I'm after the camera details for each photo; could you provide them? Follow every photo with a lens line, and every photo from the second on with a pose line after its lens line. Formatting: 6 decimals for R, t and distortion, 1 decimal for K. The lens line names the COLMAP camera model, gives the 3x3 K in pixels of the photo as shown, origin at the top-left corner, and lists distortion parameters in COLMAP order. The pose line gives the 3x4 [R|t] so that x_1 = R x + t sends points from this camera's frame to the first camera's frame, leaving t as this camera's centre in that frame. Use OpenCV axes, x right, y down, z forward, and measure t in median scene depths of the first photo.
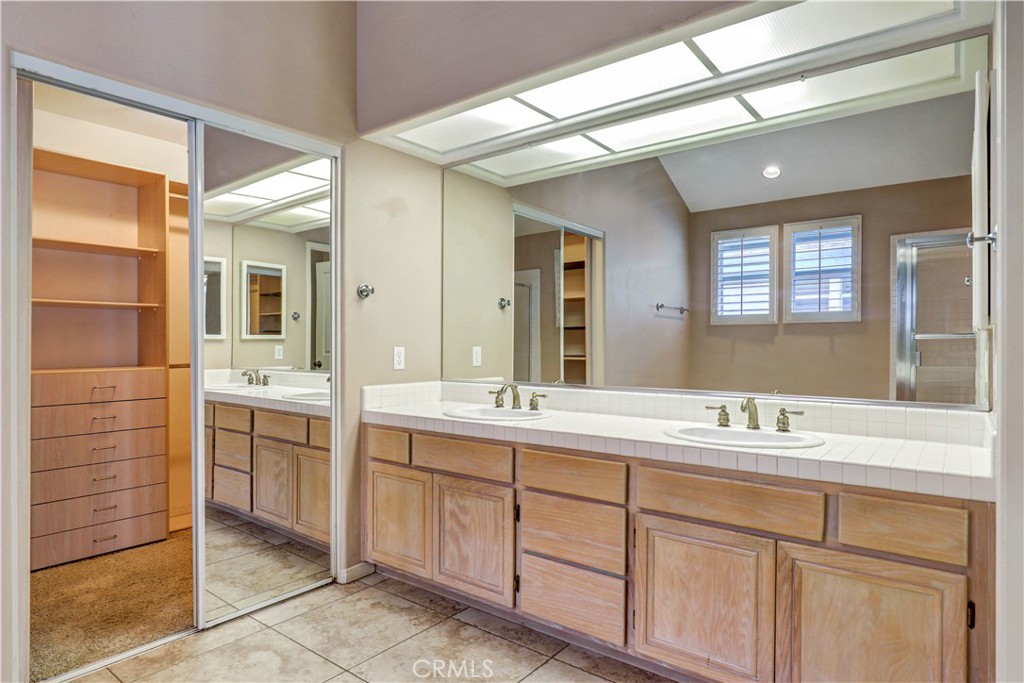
lens RADIAL K [[580.0, 0, 509.8], [0, 580.0, 345.5], [0, 0, 1]] dist [-0.029898, 0.000476]
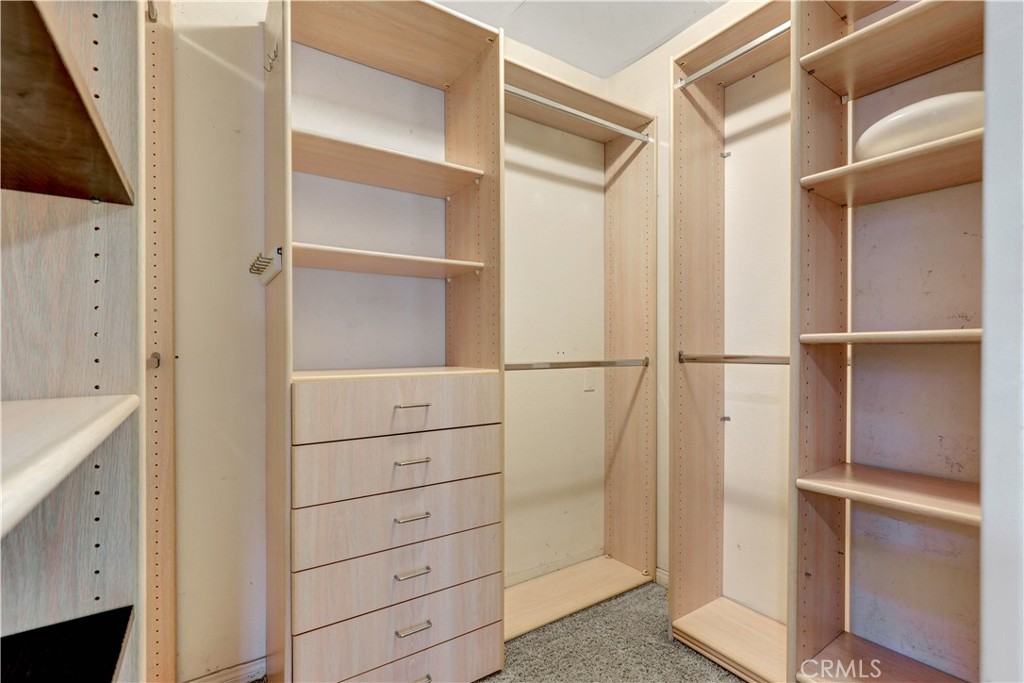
lens RADIAL K [[471.9, 0, 512.8], [0, 471.9, 342.4], [0, 0, 1]] dist [-0.027292, 0.004778]
pose [[0.952646, 0.000950, -0.304080, -0.441735], [-0.002217, 0.999990, -0.003822, 0.012724], [0.304073, 0.004315, 0.952639, 0.550184]]
